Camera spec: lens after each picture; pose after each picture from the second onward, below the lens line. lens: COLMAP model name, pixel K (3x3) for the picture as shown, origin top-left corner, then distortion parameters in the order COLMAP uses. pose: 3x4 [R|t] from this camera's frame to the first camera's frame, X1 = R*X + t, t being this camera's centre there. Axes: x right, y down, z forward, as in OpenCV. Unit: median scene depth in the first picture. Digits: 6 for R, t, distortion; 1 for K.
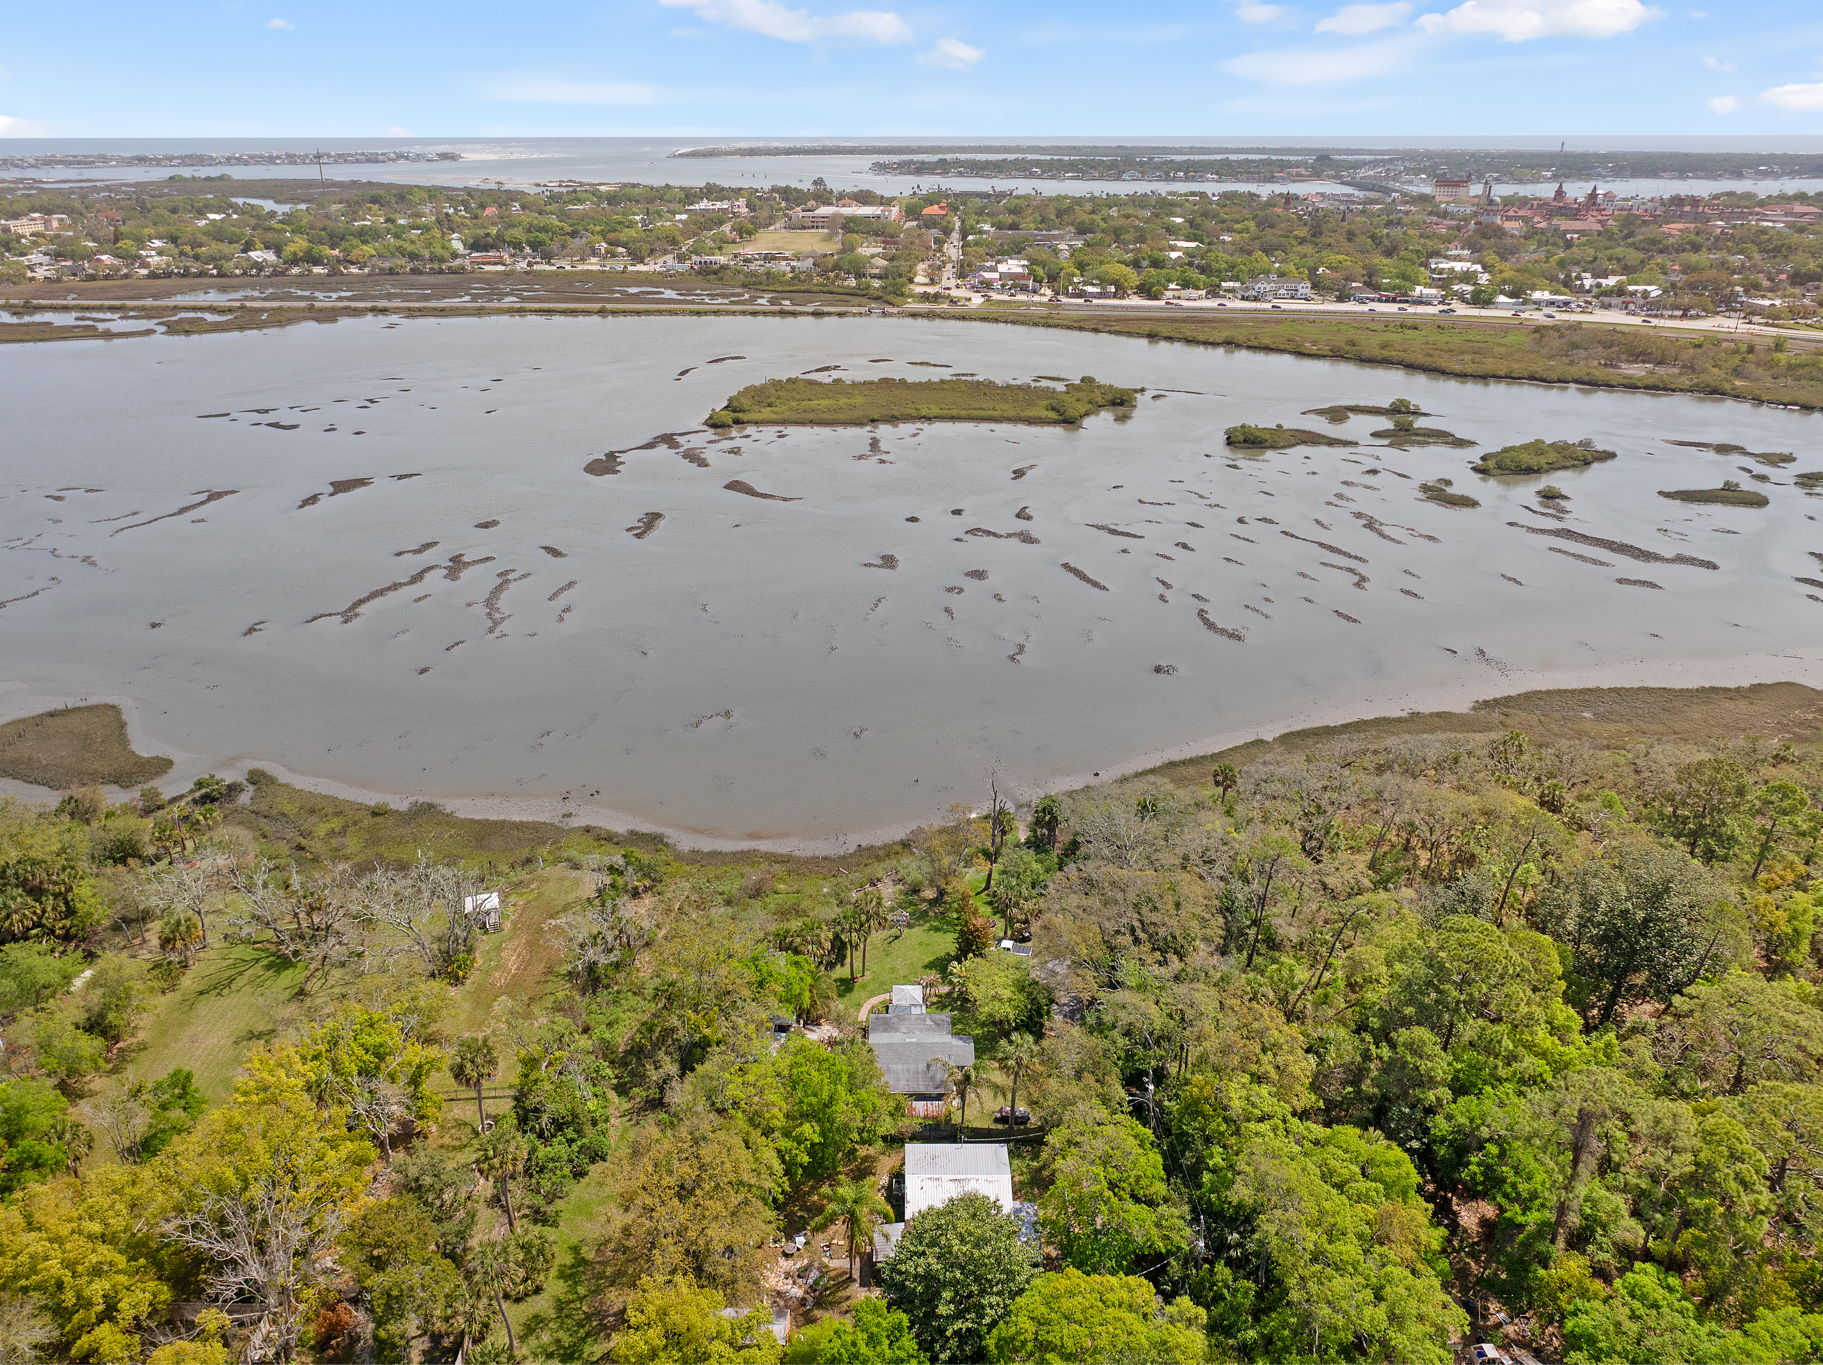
lens RADIAL K [[1284.8, 0, 915.3], [0, 1284.8, 681.5], [0, 0, 1]] dist [-0.049039, 0.022277]
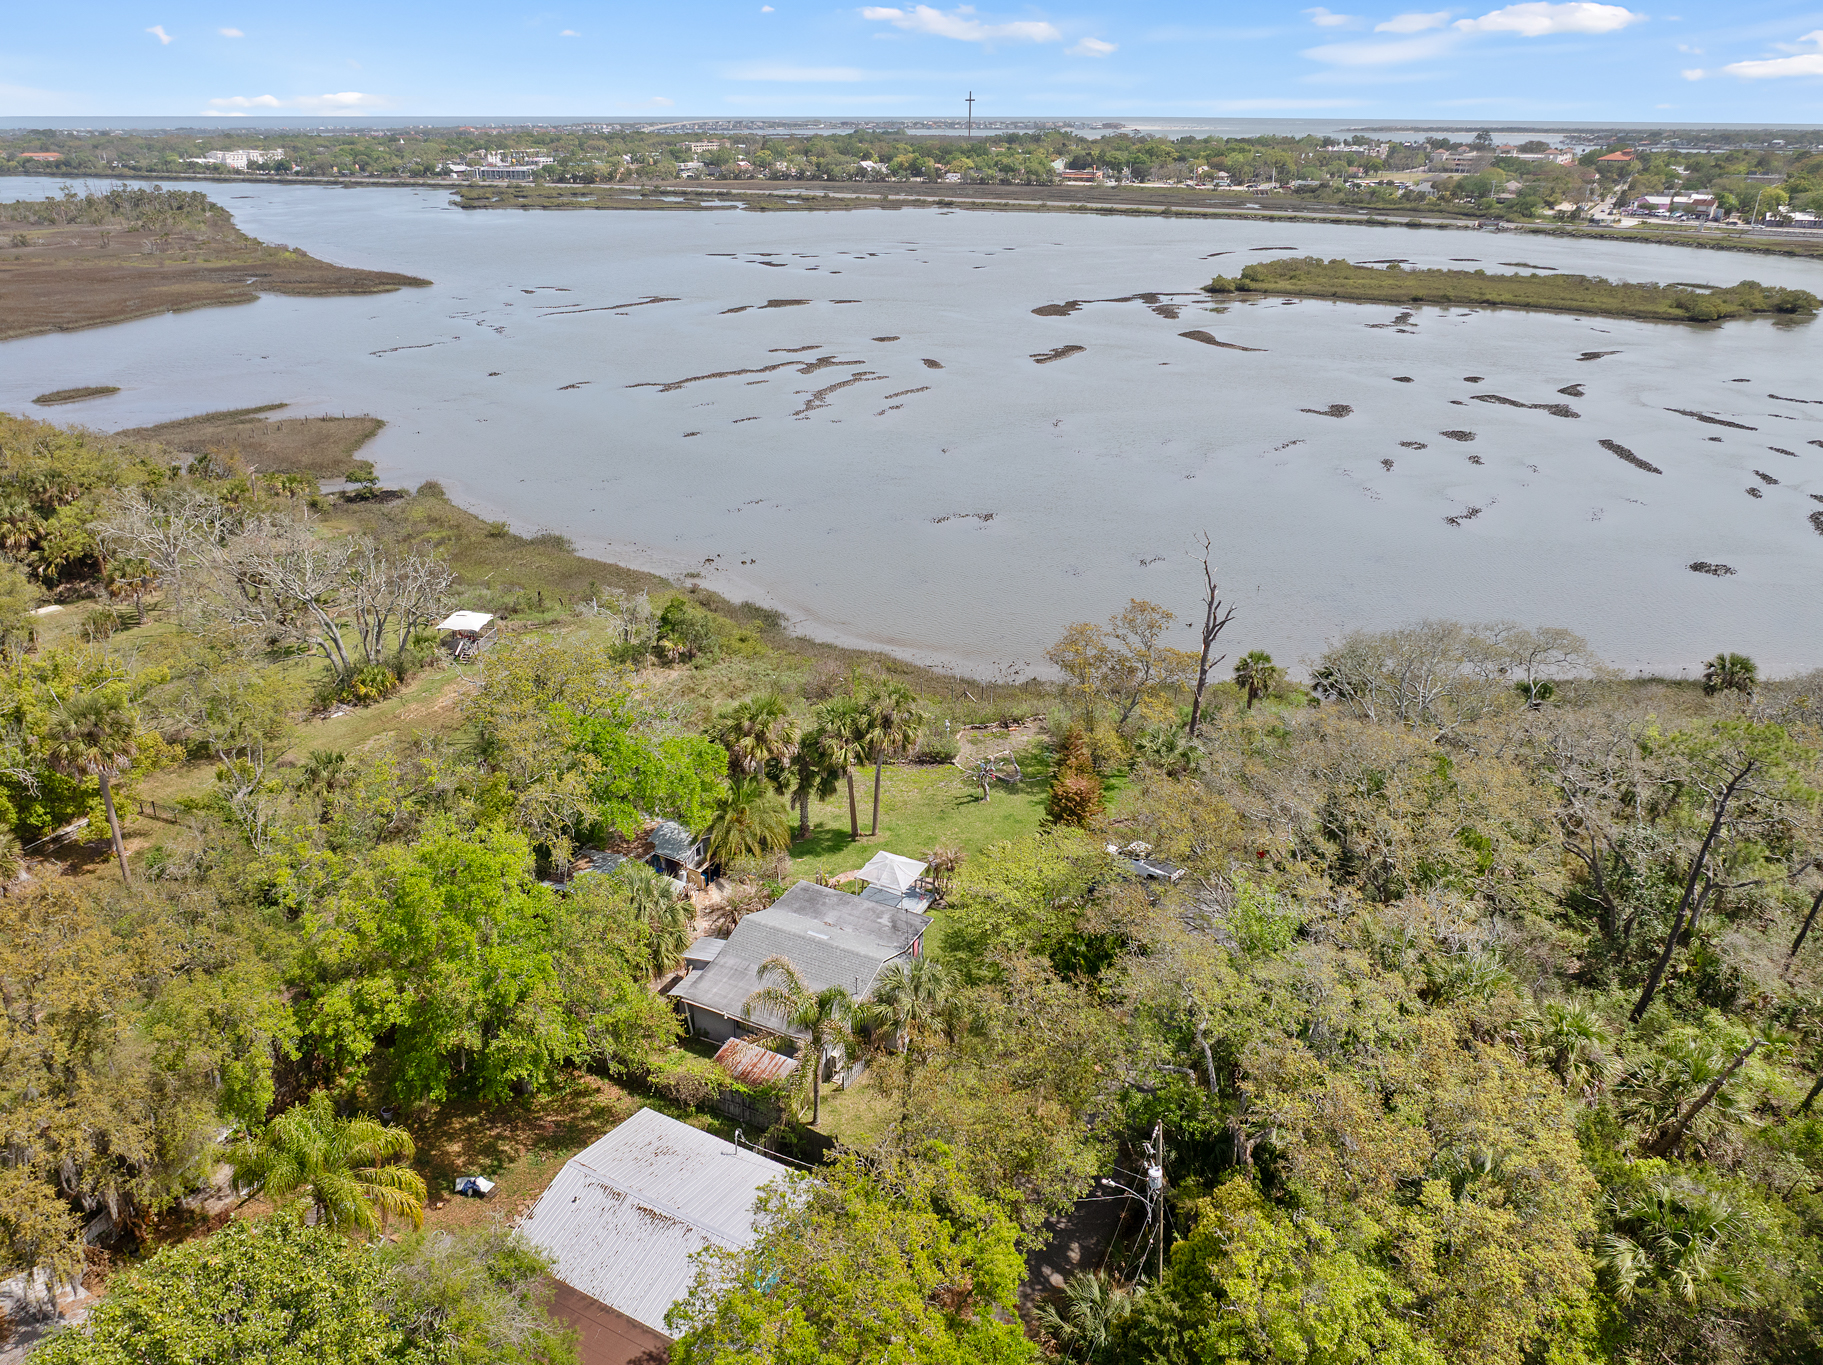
lens RADIAL K [[1284.8, 0, 919.0], [0, 1284.8, 672.6], [0, 0, 1]] dist [-0.049039, 0.022277]
pose [[0.881770, 0.183371, -0.434577, 0.096022], [-0.188585, 0.981551, 0.031523, 0.063386], [0.432340, 0.054159, 0.900083, 0.227877]]
